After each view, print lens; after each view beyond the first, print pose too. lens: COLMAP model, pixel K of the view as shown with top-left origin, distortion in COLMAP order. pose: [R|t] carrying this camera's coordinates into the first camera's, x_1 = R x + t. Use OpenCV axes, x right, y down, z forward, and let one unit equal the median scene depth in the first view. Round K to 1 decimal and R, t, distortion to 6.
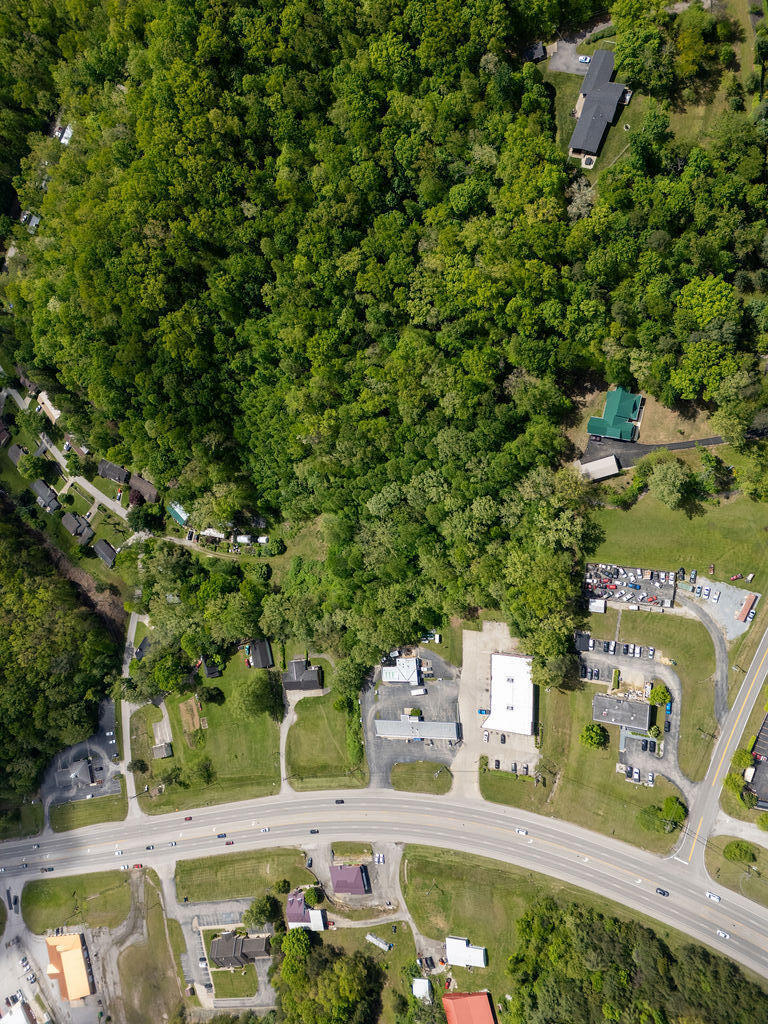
lens RADIAL K [[747.3, 0, 384.0], [0, 747.3, 512.0], [0, 0, 1]] dist [0.062479, -0.052162]
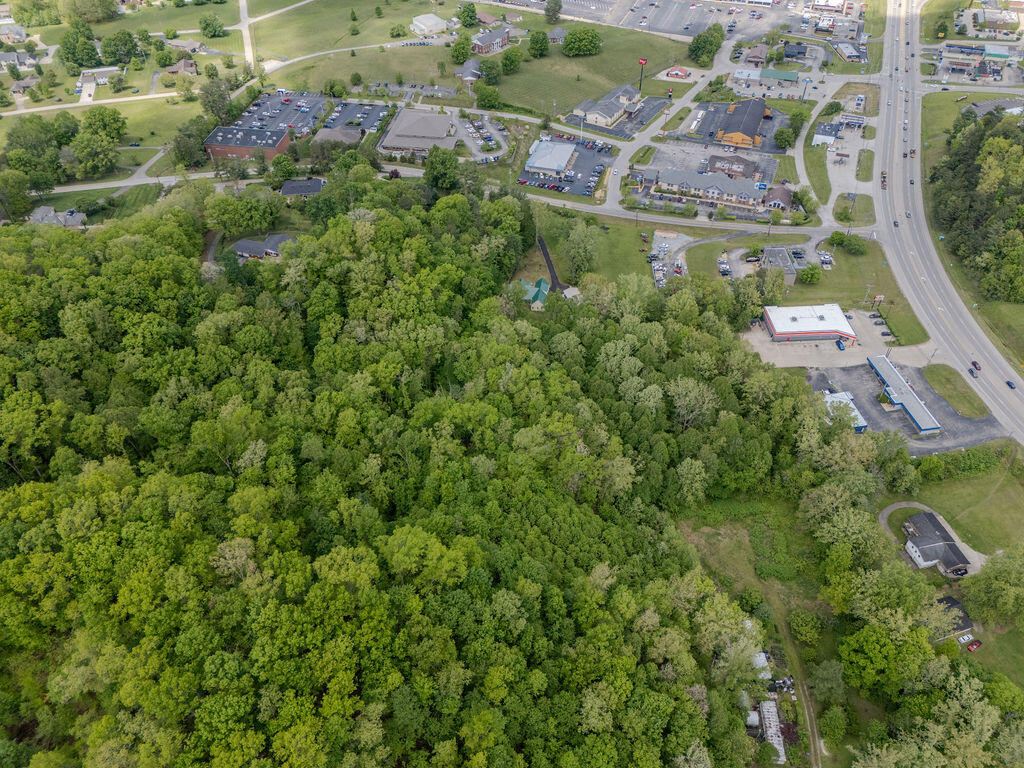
lens RADIAL K [[747.3, 0, 512.0], [0, 747.3, 384.0], [0, 0, 1]] dist [0.062479, -0.052162]
pose [[-0.048475, -0.299416, 0.952890, -0.771043], [0.997897, -0.055614, 0.033289, -0.185558], [0.043026, 0.952500, 0.301482, 0.727610]]
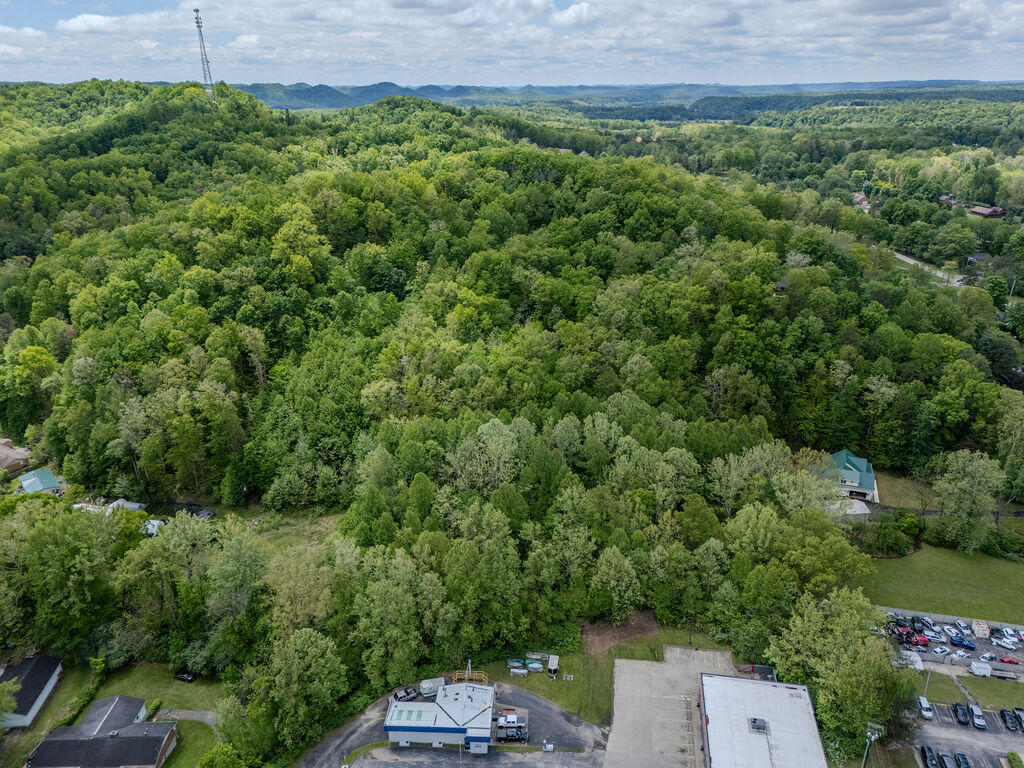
lens RADIAL K [[747.3, 0, 512.0], [0, 747.3, 384.0], [0, 0, 1]] dist [0.062479, -0.052162]
pose [[0.890996, 0.452823, 0.032818, -0.035227], [-0.144655, 0.351660, -0.924884, 0.516643], [-0.430350, 0.819321, 0.378831, 0.730129]]
